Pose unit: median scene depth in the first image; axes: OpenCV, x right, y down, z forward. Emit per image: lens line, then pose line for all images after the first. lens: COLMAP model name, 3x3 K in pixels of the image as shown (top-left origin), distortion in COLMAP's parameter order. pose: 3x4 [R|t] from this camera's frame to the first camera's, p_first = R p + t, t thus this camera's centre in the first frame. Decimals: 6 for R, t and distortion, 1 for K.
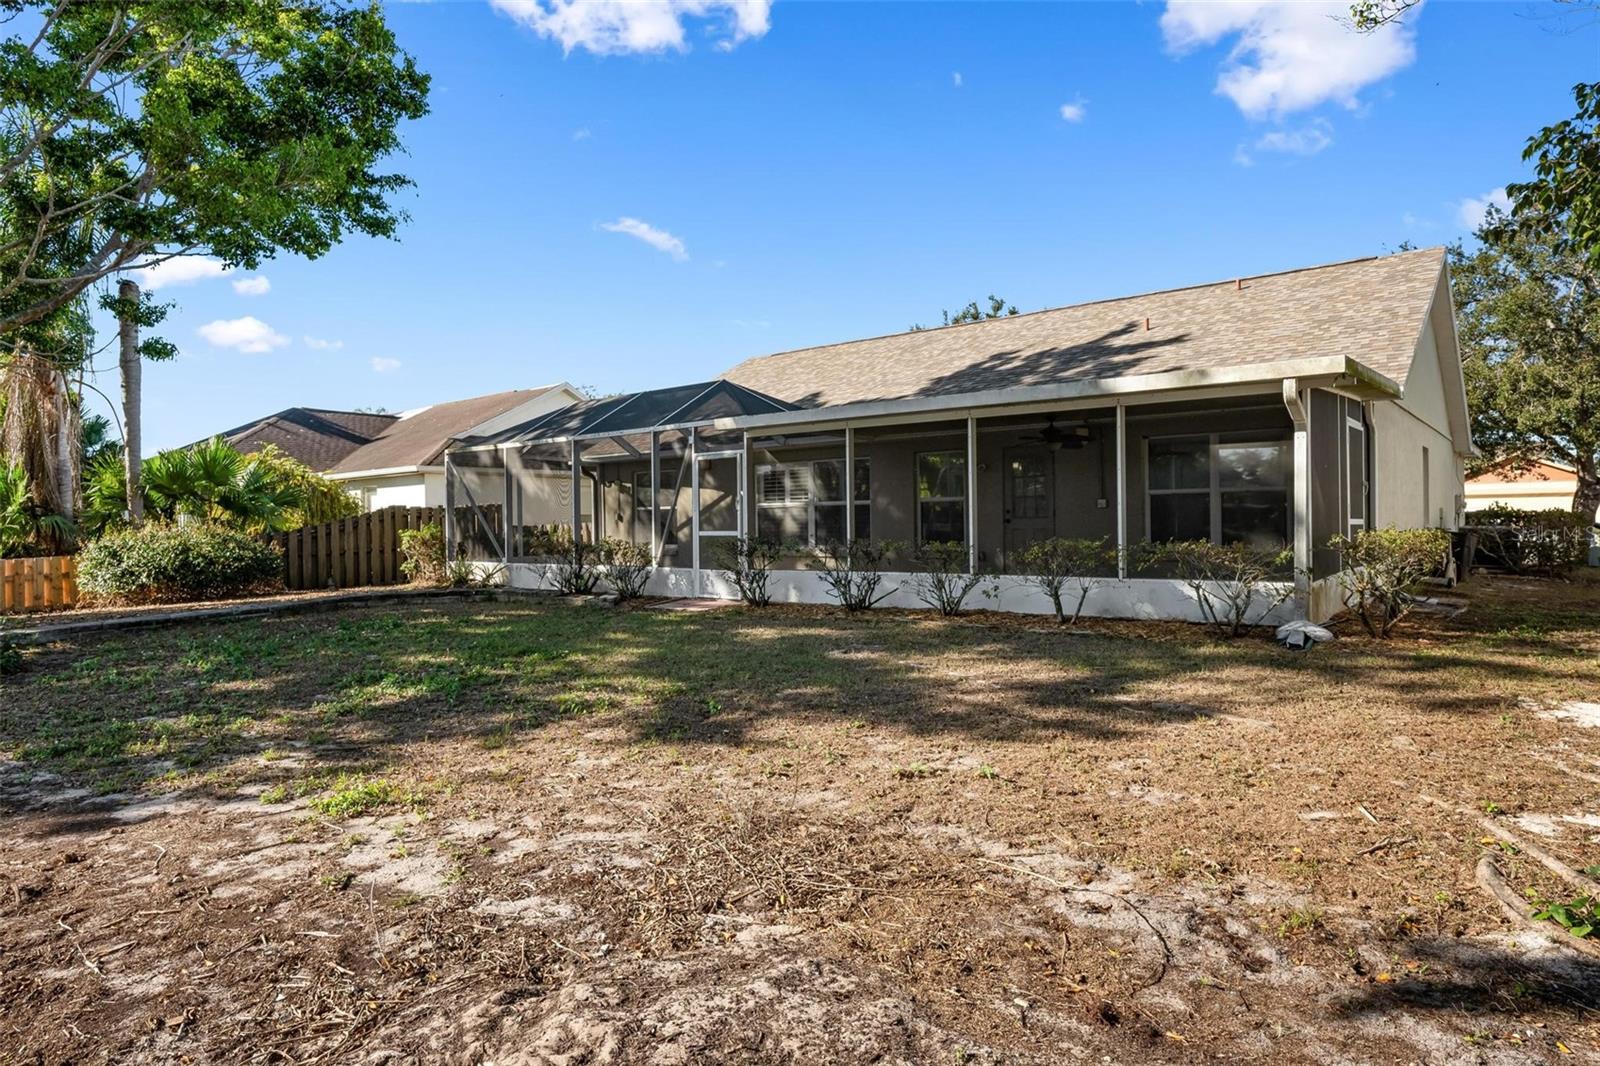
lens RADIAL K [[918.9, 0, 803.3], [0, 918.9, 531.9], [0, 0, 1]] dist [0.002502, 0.000387]
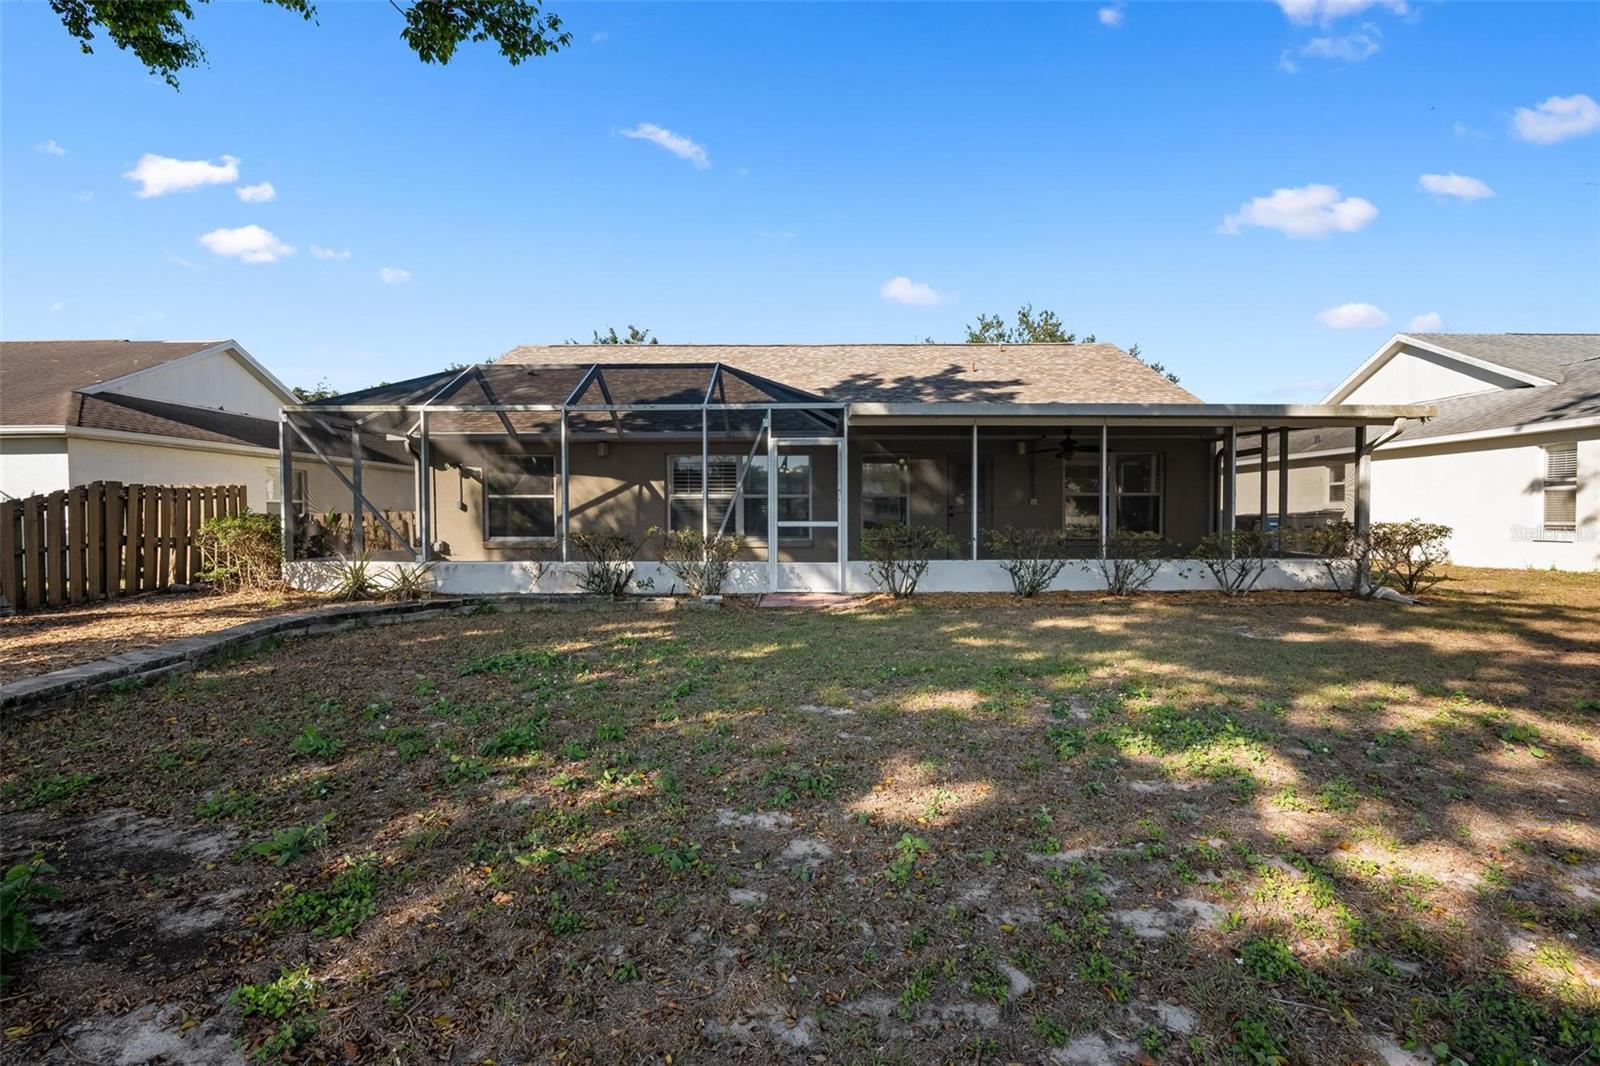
lens RADIAL K [[706.5, 0, 799.6], [0, 706.5, 529.0], [0, 0, 1]] dist [-0.001464, 0.001357]
pose [[0.788685, -0.001769, 0.614794, -0.474746], [-0.001602, 0.999987, 0.004932, 0.002867], [-0.614795, -0.004875, 0.788672, 0.371855]]
